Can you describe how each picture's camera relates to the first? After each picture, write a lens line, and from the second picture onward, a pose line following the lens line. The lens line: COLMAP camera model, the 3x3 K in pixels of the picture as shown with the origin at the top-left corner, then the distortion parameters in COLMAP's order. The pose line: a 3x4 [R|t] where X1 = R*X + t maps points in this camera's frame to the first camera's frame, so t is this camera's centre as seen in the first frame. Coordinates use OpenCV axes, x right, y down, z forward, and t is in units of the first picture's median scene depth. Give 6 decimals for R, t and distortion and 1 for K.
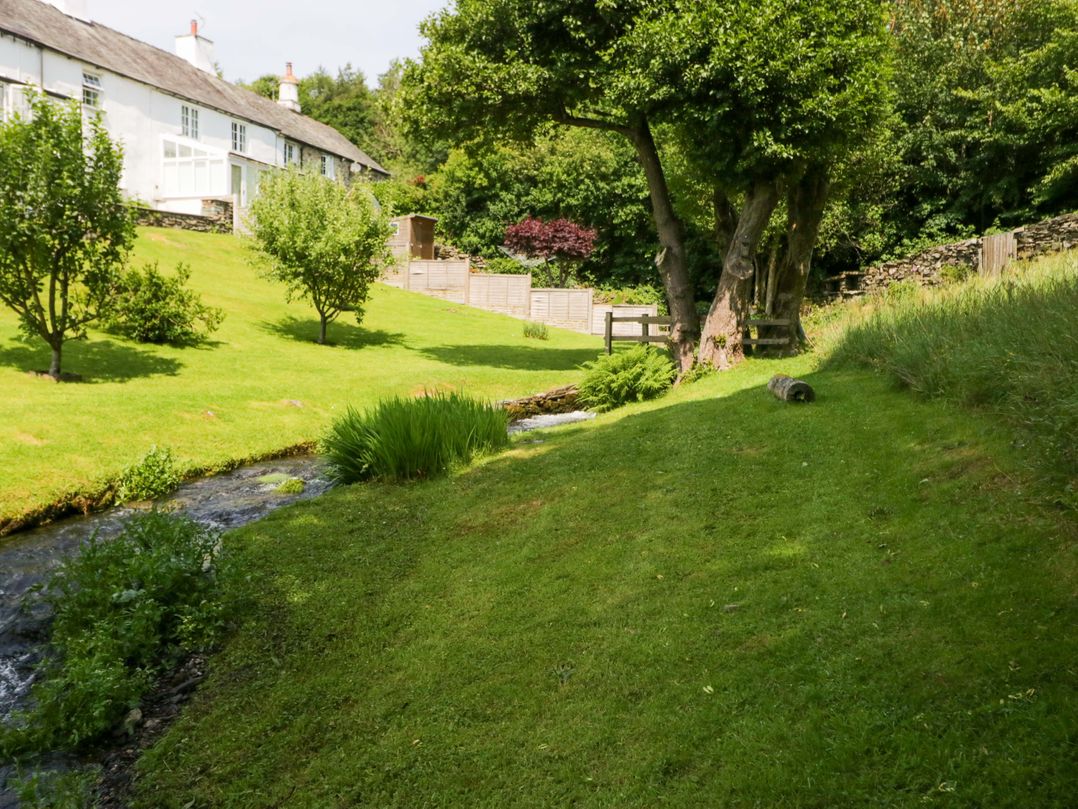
lens RADIAL K [[913.4, 0, 539.0], [0, 913.4, 404.5], [0, 0, 1]] dist [-0.010072, -0.009328]
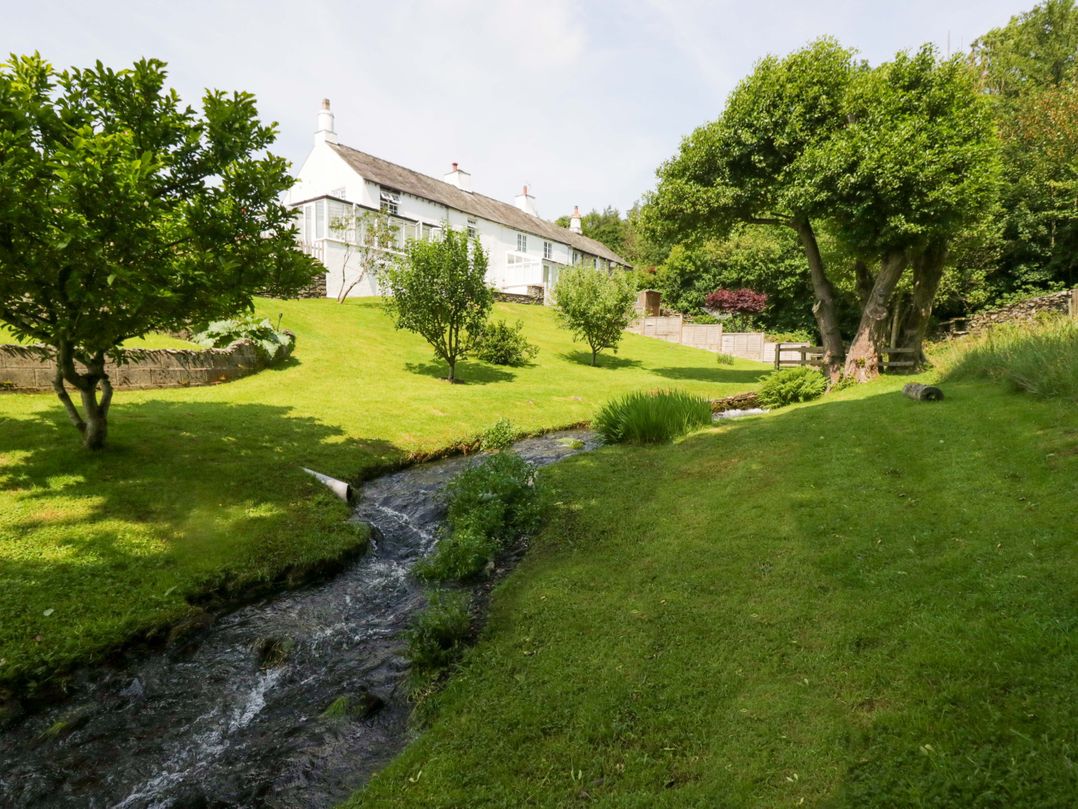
lens RADIAL K [[546.1, 0, 544.0], [0, 546.1, 394.8], [0, 0, 1]] dist [-0.002573, -0.019388]
pose [[0.950317, 0.018087, -0.310759, -0.008695], [-0.025487, 0.999480, -0.019767, 0.009146], [0.310239, 0.026706, 0.950283, 0.012536]]
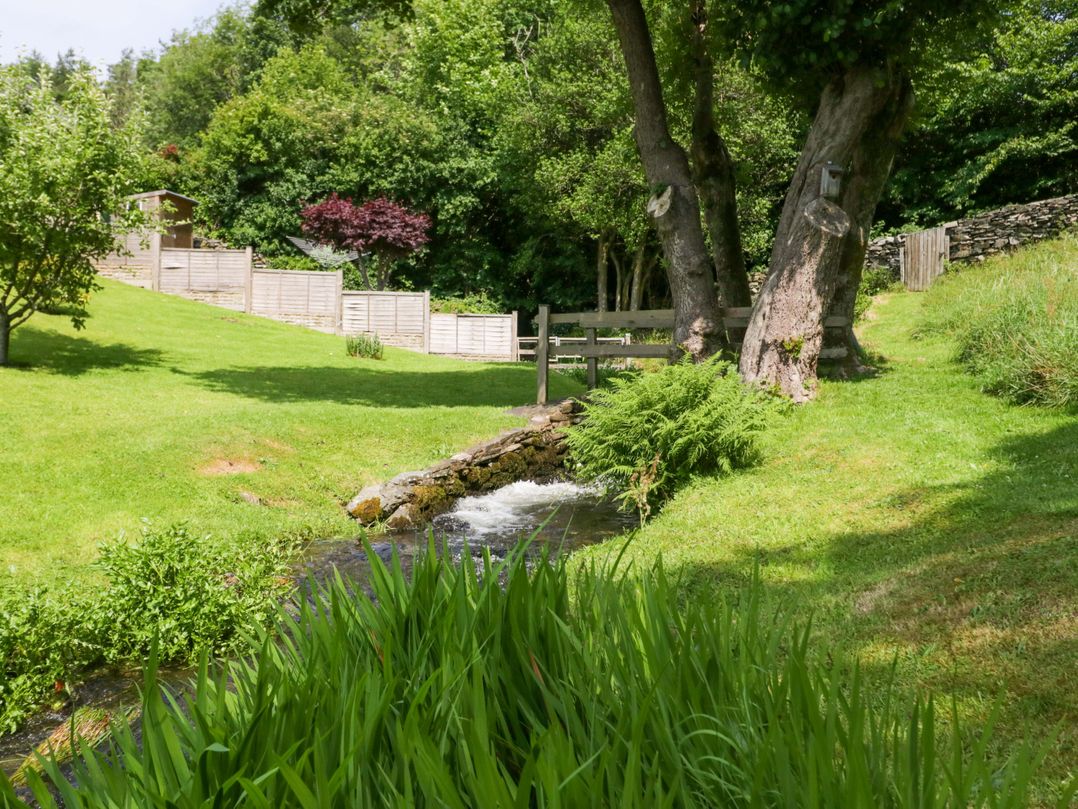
lens RADIAL K [[868.2, 0, 539.0], [0, 868.2, 404.5], [0, 0, 1]] dist [0.003485, -0.015344]
pose [[0.960359, -0.019971, 0.278051, -0.072893], [0.027908, 0.999307, -0.024617, -0.021287], [-0.277367, 0.031401, 0.960251, 0.411897]]
